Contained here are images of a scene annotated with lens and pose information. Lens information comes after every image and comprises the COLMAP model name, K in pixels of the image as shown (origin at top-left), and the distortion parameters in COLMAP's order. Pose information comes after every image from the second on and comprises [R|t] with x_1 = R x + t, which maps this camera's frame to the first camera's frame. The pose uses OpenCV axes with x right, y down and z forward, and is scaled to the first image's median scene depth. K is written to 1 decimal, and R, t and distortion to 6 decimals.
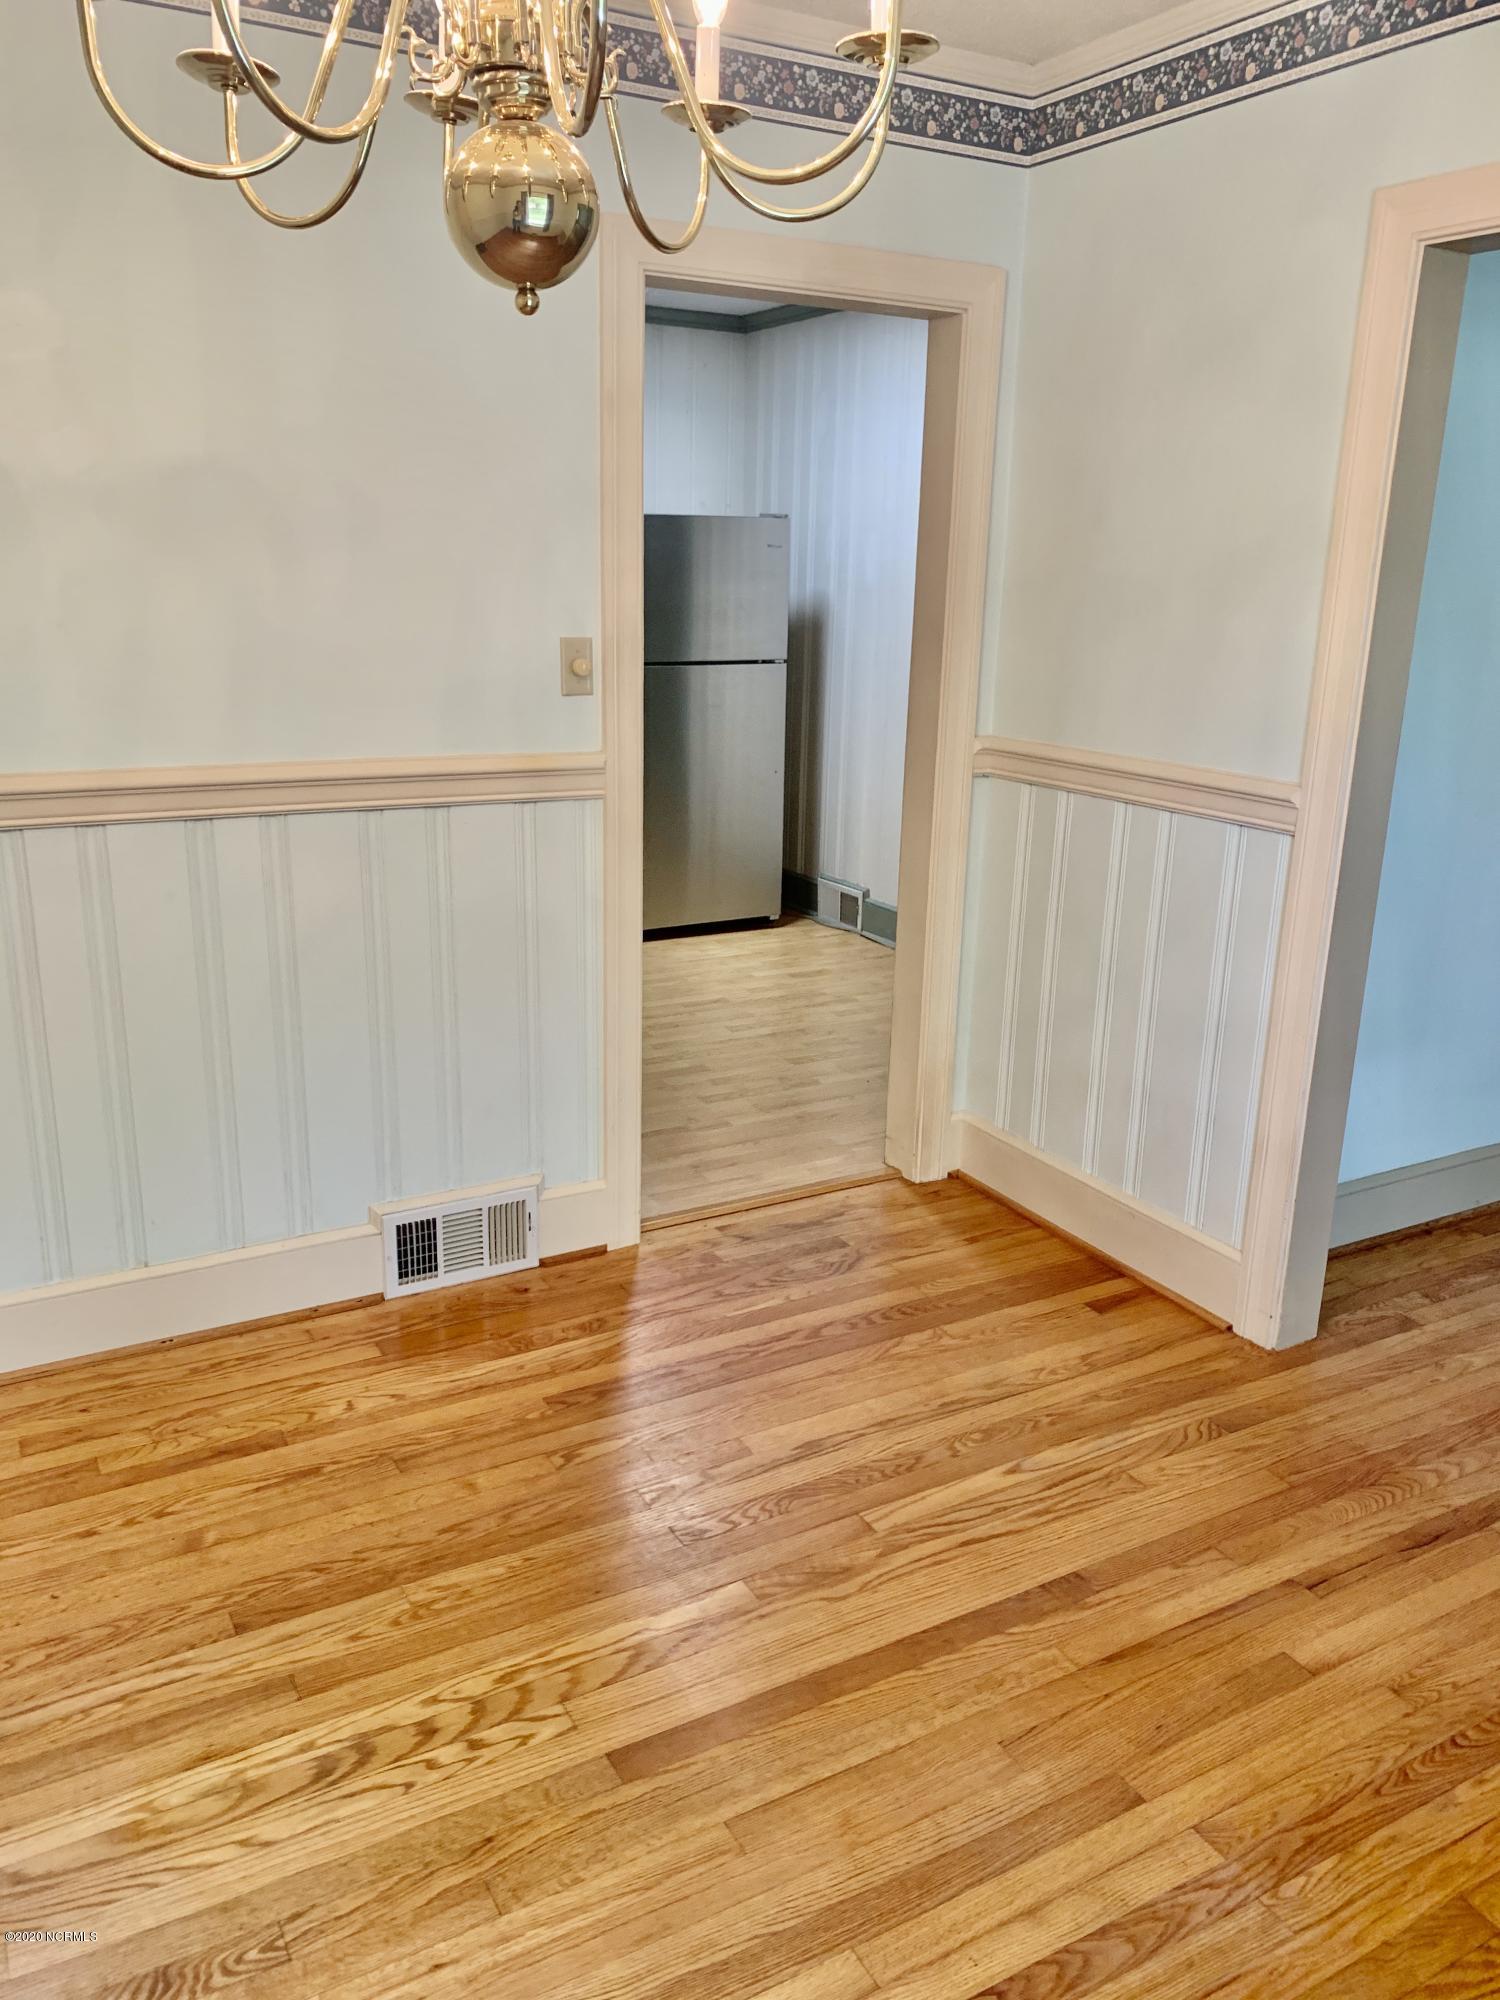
lens RADIAL K [[1522.8, 0, 749.8], [0, 1522.8, 1002.5], [0, 0, 1]] dist [-0.015959, -0.004259]
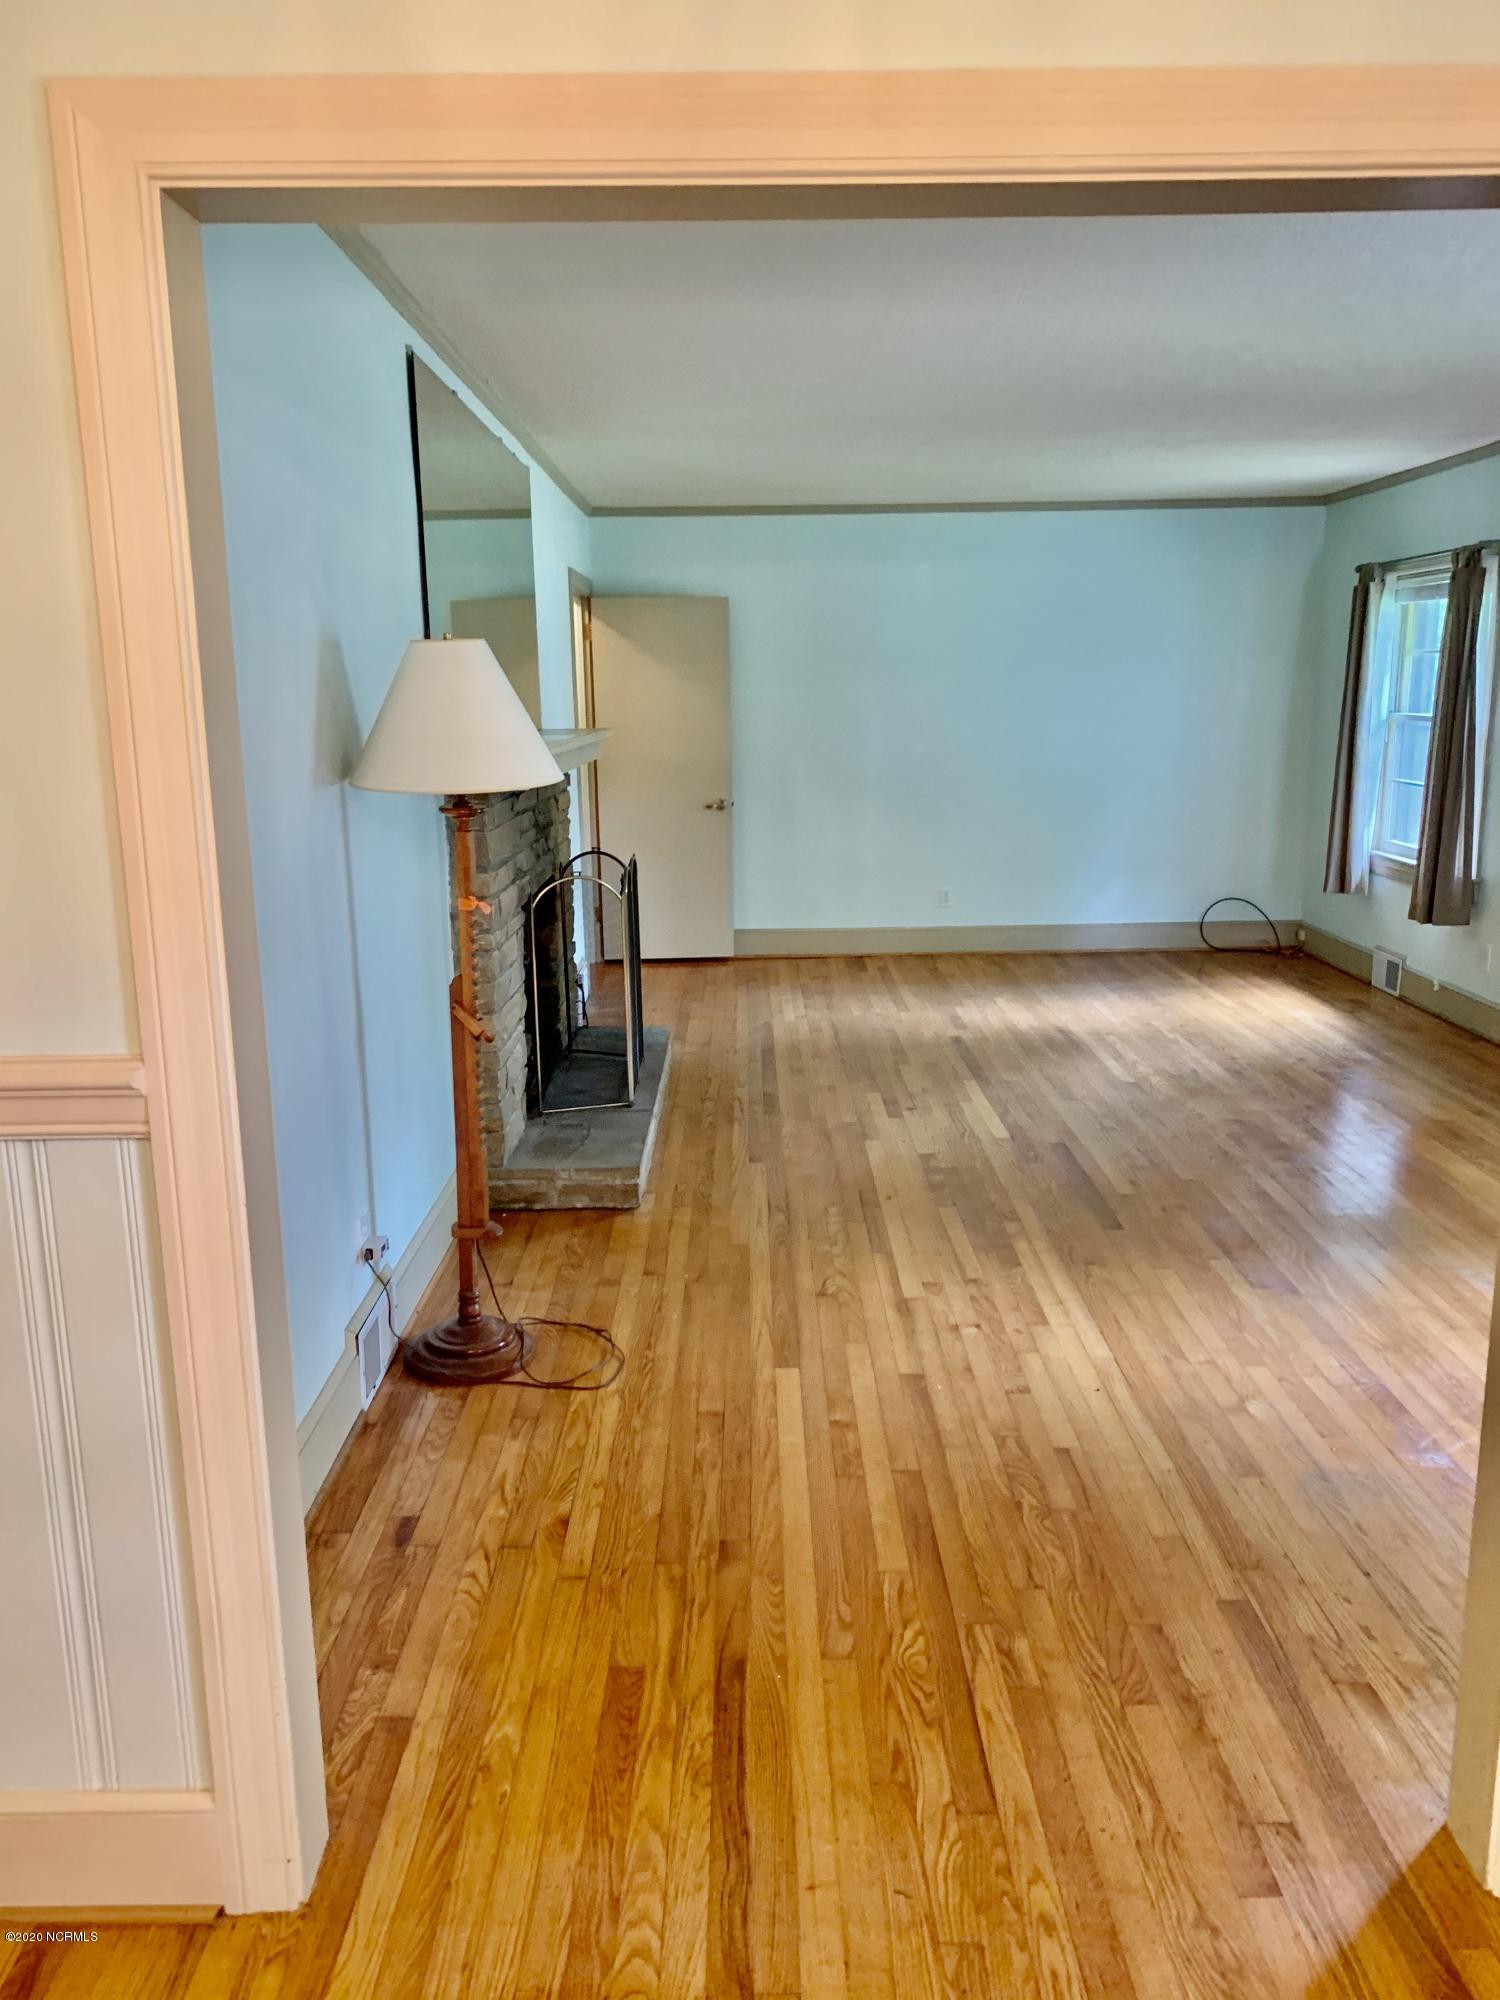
lens RADIAL K [[1522.8, 0, 749.5], [0, 1522.8, 1012.2], [0, 0, 1]] dist [-0.015959, -0.004259]
pose [[0.493156, -0.204498, 0.845564, -0.031840], [0.261325, 0.961911, 0.080224, -0.182361], [-0.829763, 0.181404, 0.527812, 0.596348]]
